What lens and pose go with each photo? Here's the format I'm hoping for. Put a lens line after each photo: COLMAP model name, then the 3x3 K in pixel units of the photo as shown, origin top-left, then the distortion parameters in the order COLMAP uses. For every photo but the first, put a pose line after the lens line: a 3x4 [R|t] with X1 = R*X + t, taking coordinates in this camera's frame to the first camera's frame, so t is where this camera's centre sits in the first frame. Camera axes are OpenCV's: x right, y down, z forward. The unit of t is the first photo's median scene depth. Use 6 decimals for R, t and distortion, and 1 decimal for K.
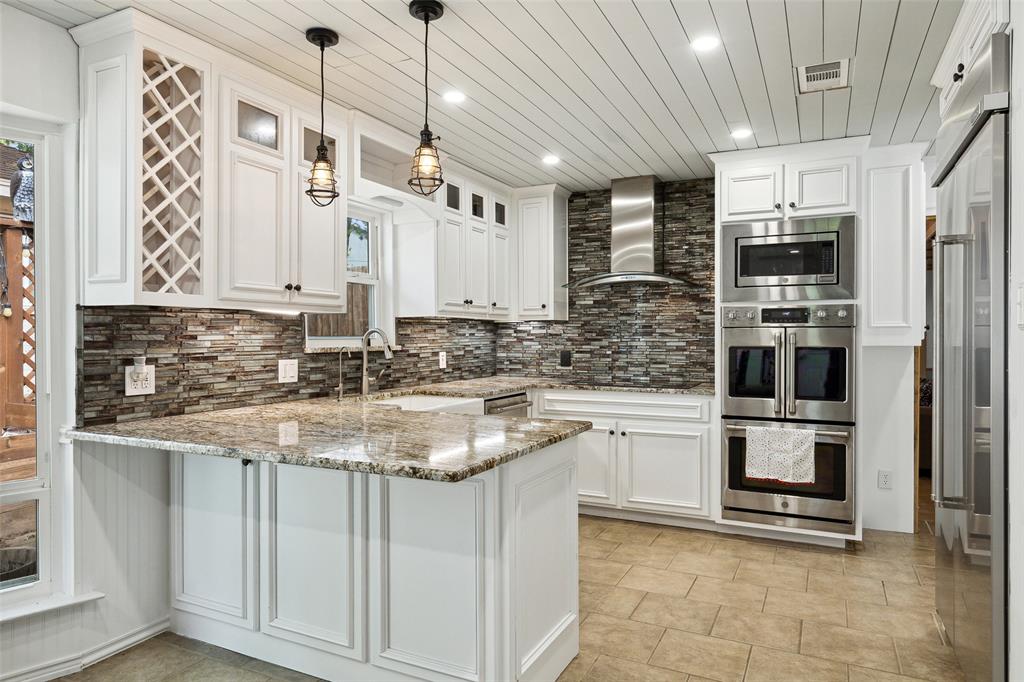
lens RADIAL K [[646.5, 0, 518.2], [0, 646.5, 340.1], [0, 0, 1]] dist [0.005026, -0.000352]
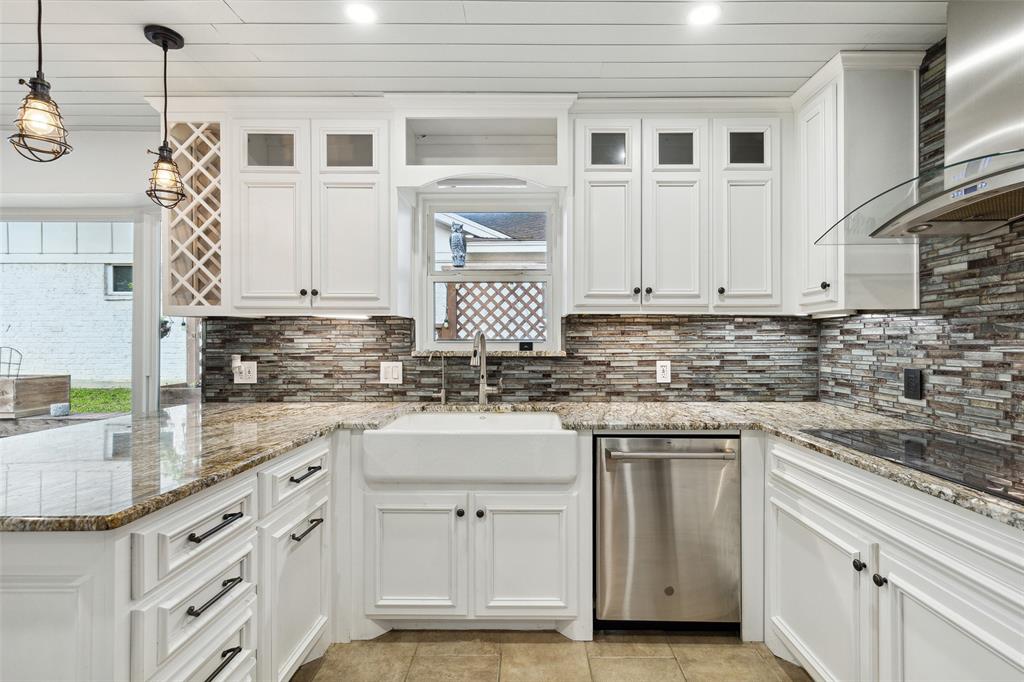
lens RADIAL K [[474.1, 0, 526.5], [0, 474.1, 340.3], [0, 0, 1]] dist [0.009899, -0.002601]
pose [[0.429967, -0.000764, -0.902844, 0.342082], [-0.006252, 0.999973, -0.003824, -0.002651], [0.902823, 0.007288, 0.429950, 0.683627]]
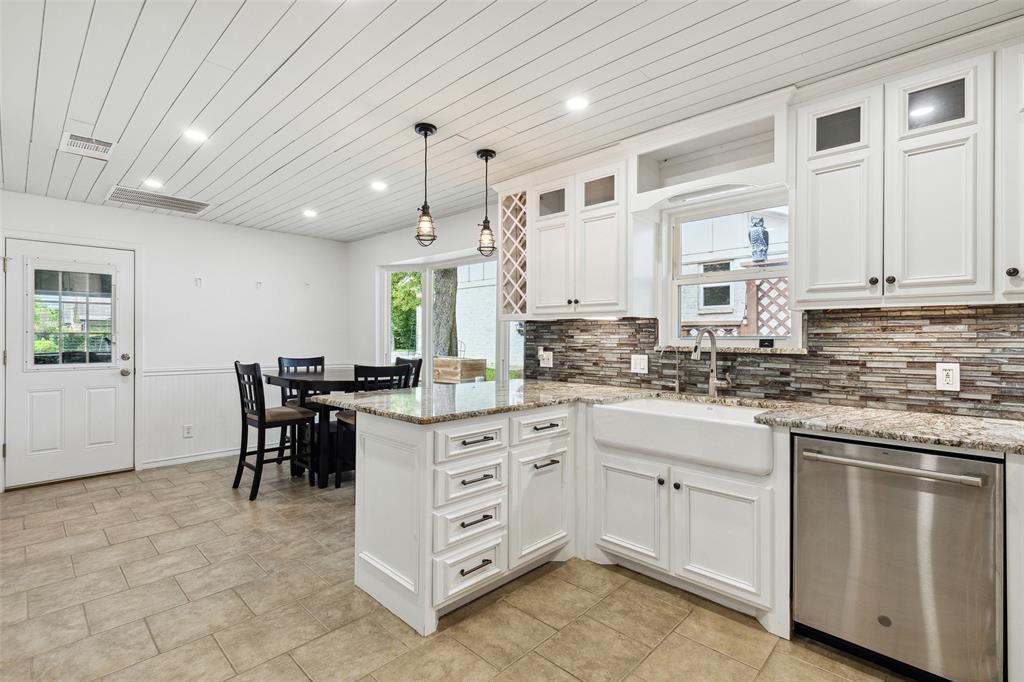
lens RADIAL K [[474.1, 0, 512.8], [0, 474.1, 335.0], [0, 0, 1]] dist [0.009899, -0.002601]
pose [[-0.311287, -0.005494, -0.950300, 0.473322], [-0.009817, 0.999949, -0.002565, -0.002935], [0.950265, 0.008531, -0.311325, 0.830182]]
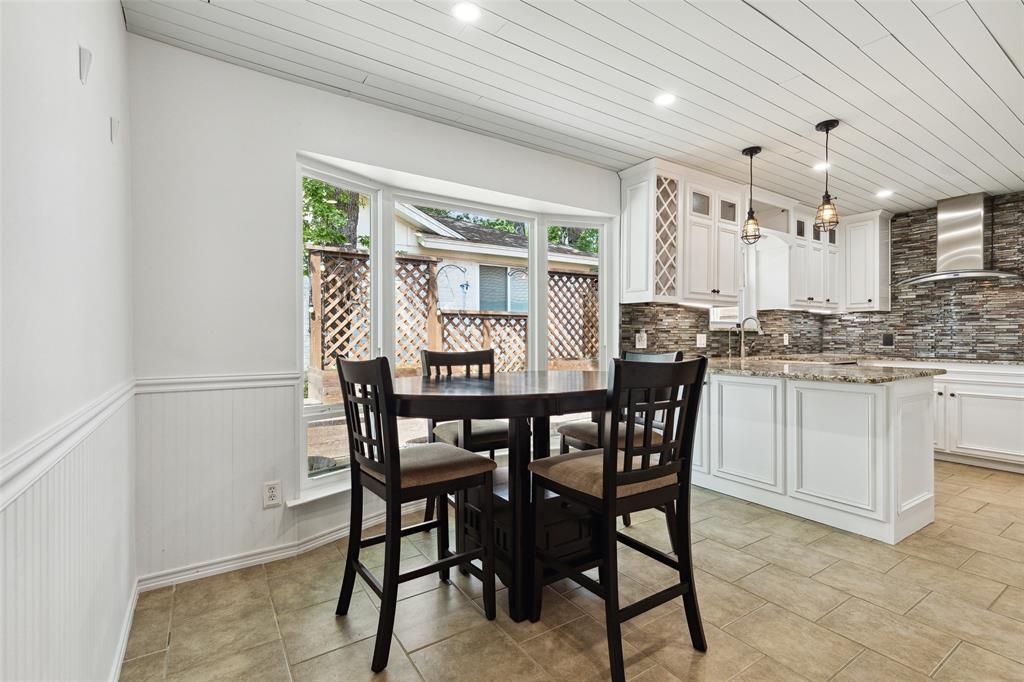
lens RADIAL K [[474.1, 0, 511.2], [0, 474.1, 339.3], [0, 0, 1]] dist [0.009899, -0.002601]
pose [[0.862025, 0.002040, -0.506862, -0.118263], [-0.002438, 0.999997, -0.000122, 0.035785], [0.506860, 0.001341, 0.862027, -0.282466]]
